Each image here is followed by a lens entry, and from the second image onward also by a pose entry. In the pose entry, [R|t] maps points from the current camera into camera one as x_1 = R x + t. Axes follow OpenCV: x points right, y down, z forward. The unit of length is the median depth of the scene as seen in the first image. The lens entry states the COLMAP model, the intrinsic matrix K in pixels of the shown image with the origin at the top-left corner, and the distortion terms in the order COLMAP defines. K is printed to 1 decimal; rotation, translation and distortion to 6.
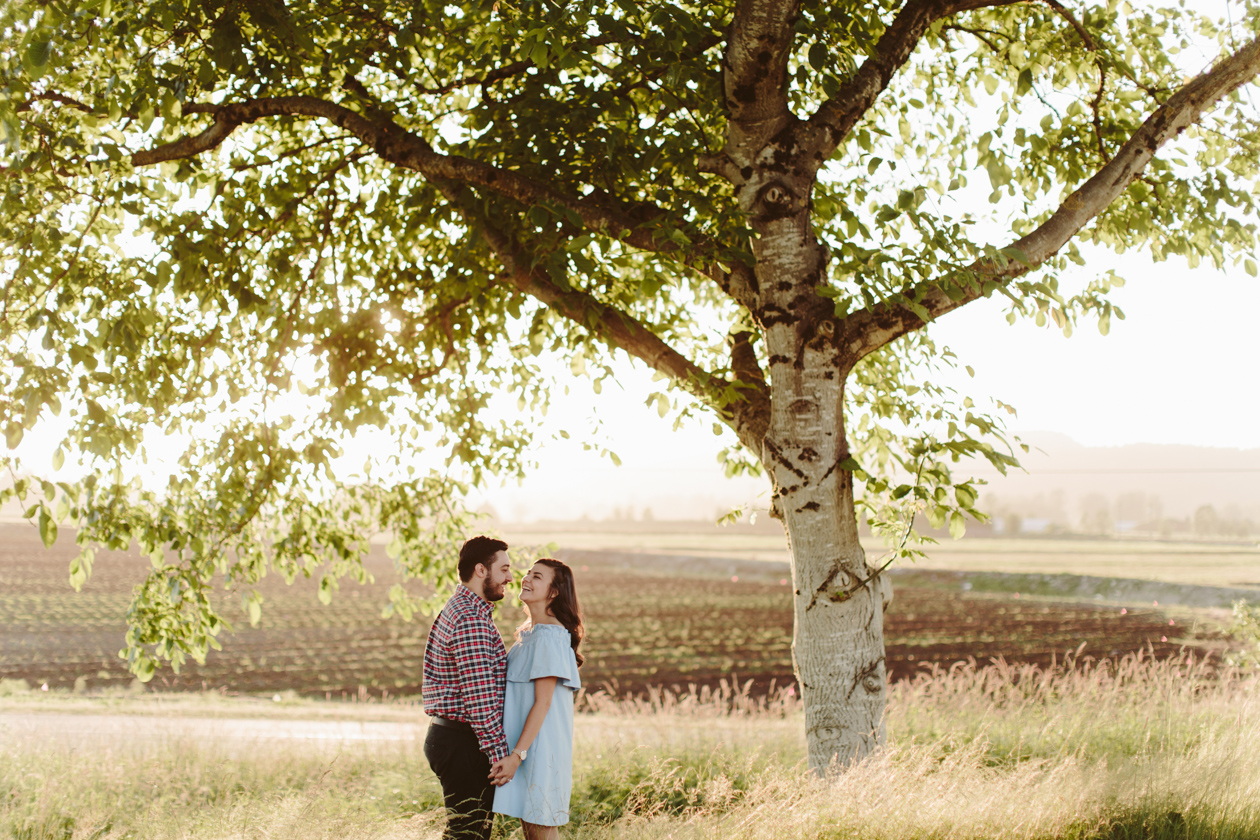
lens RADIAL K [[1865.9, 0, 635.4], [0, 1865.9, 387.9], [0, 0, 1]] dist [0.041887, 0.000000]
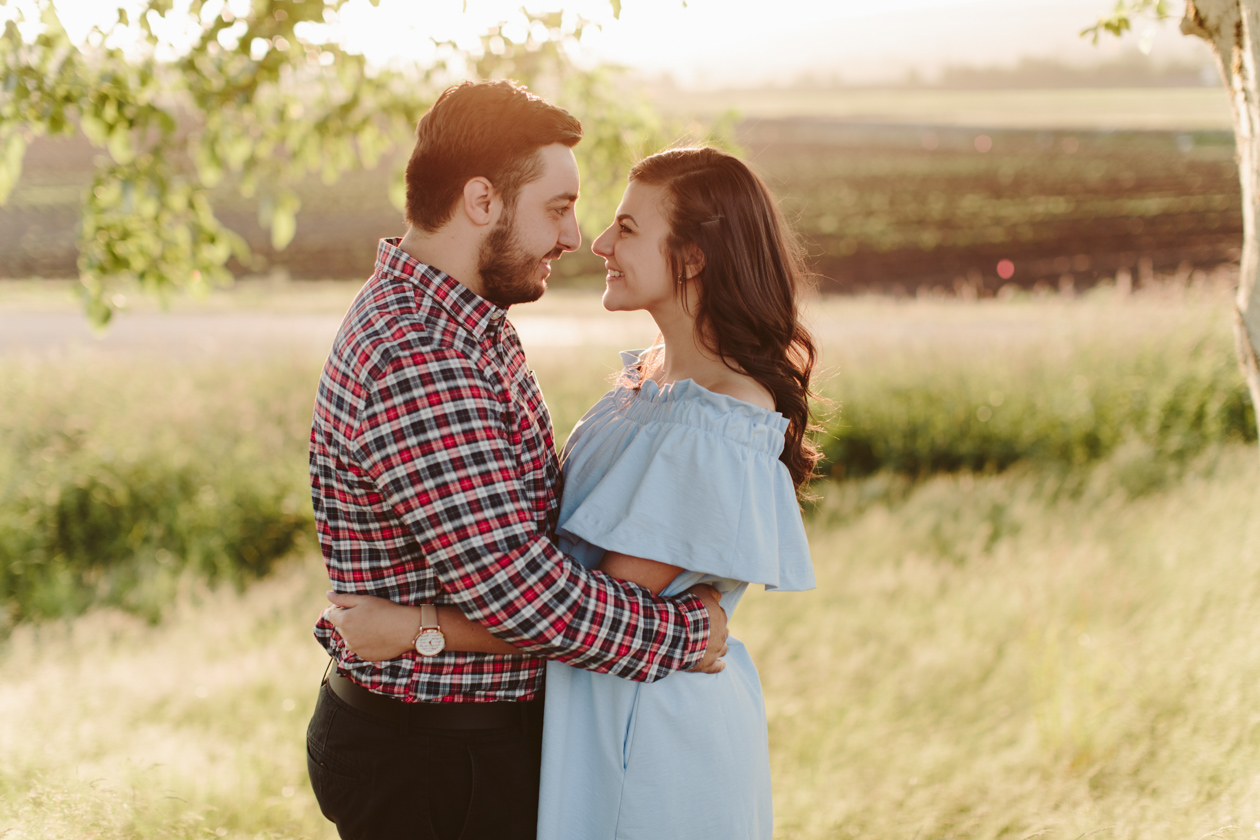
lens RADIAL K [[1865.9, 0, 584.8], [0, 1865.9, 452.4], [0, 0, 1]] dist [0.041887, 0.000000]
pose [[0.992078, -0.002129, -0.125603, -0.014134], [0.034863, 0.965246, 0.259009, 0.032858], [0.120687, -0.261336, 0.957673, 0.391432]]
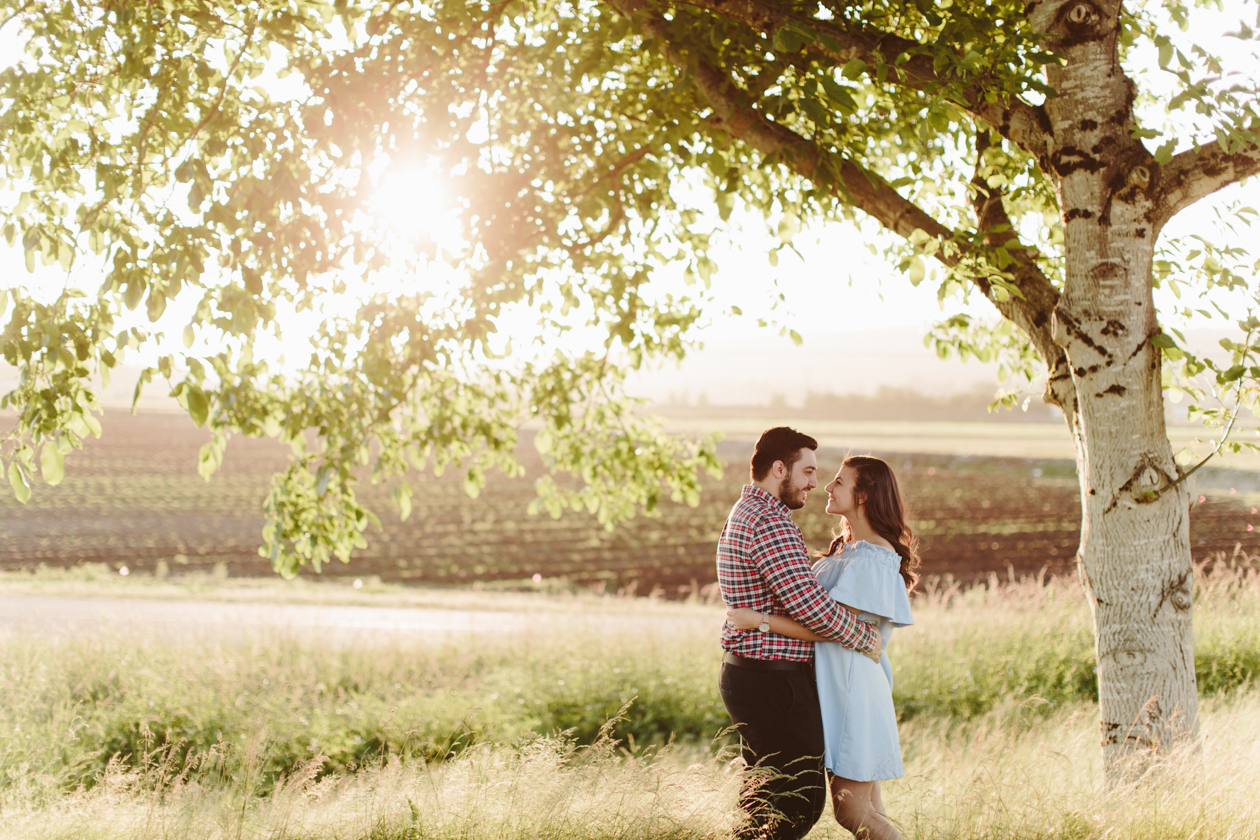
lens RADIAL K [[1865.9, 0, 642.9], [0, 1865.9, 399.4], [0, 0, 1]] dist [0.041887, 0.000000]
pose [[0.999677, 0.003359, -0.025181, -0.067700], [-0.001651, 0.997716, 0.067529, 0.007878], [0.025350, -0.067466, 0.997399, 0.109995]]
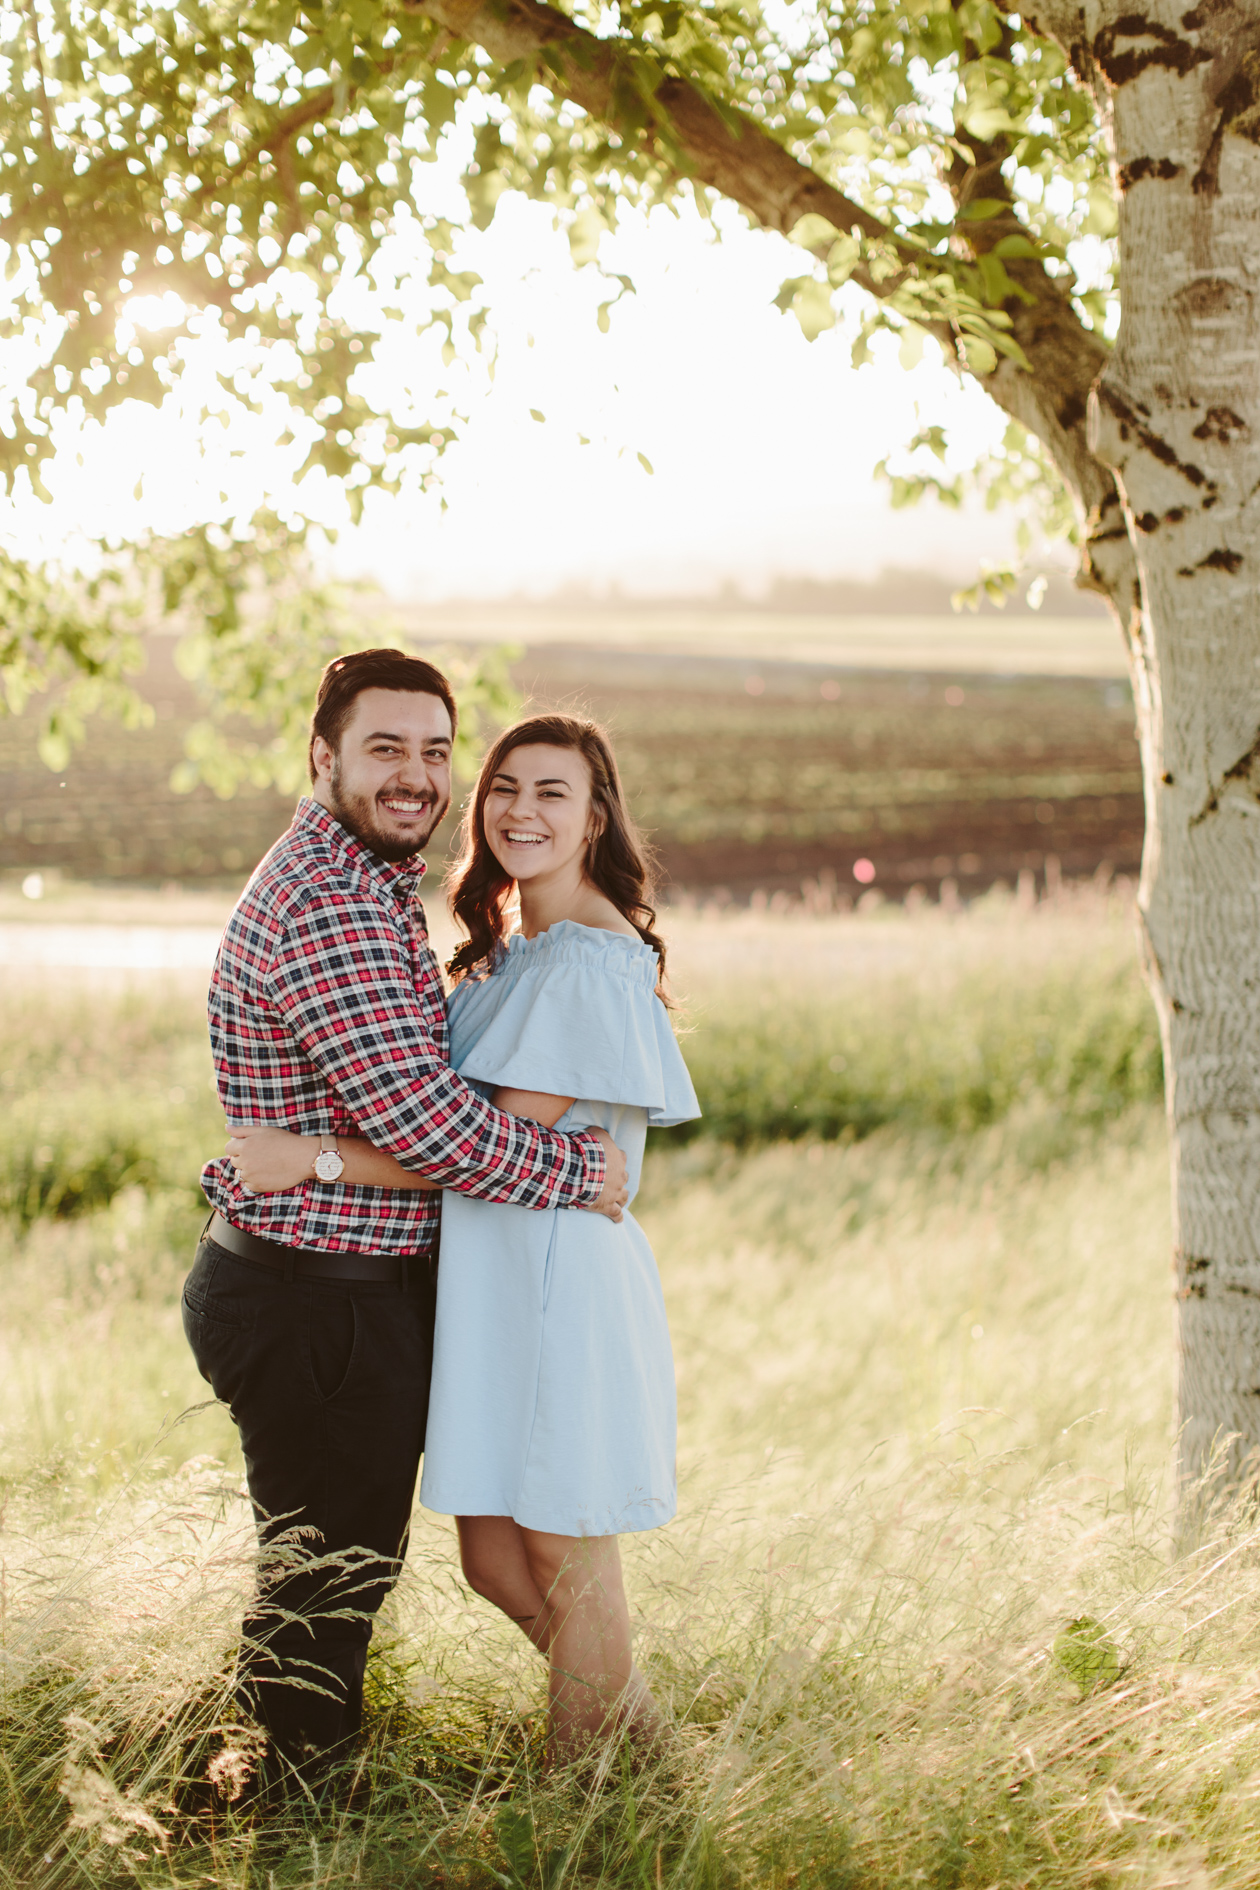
lens RADIAL K [[2798.8, 0, 641.0], [0, 2798.8, 909.2], [0, 0, 1]] dist [0.041887, 0.000000]
pose [[0.999874, 0.000572, 0.015839, -0.024792], [-0.003428, 0.983501, 0.180873, 0.020724], [-0.015474, -0.180904, 0.983379, 0.291263]]
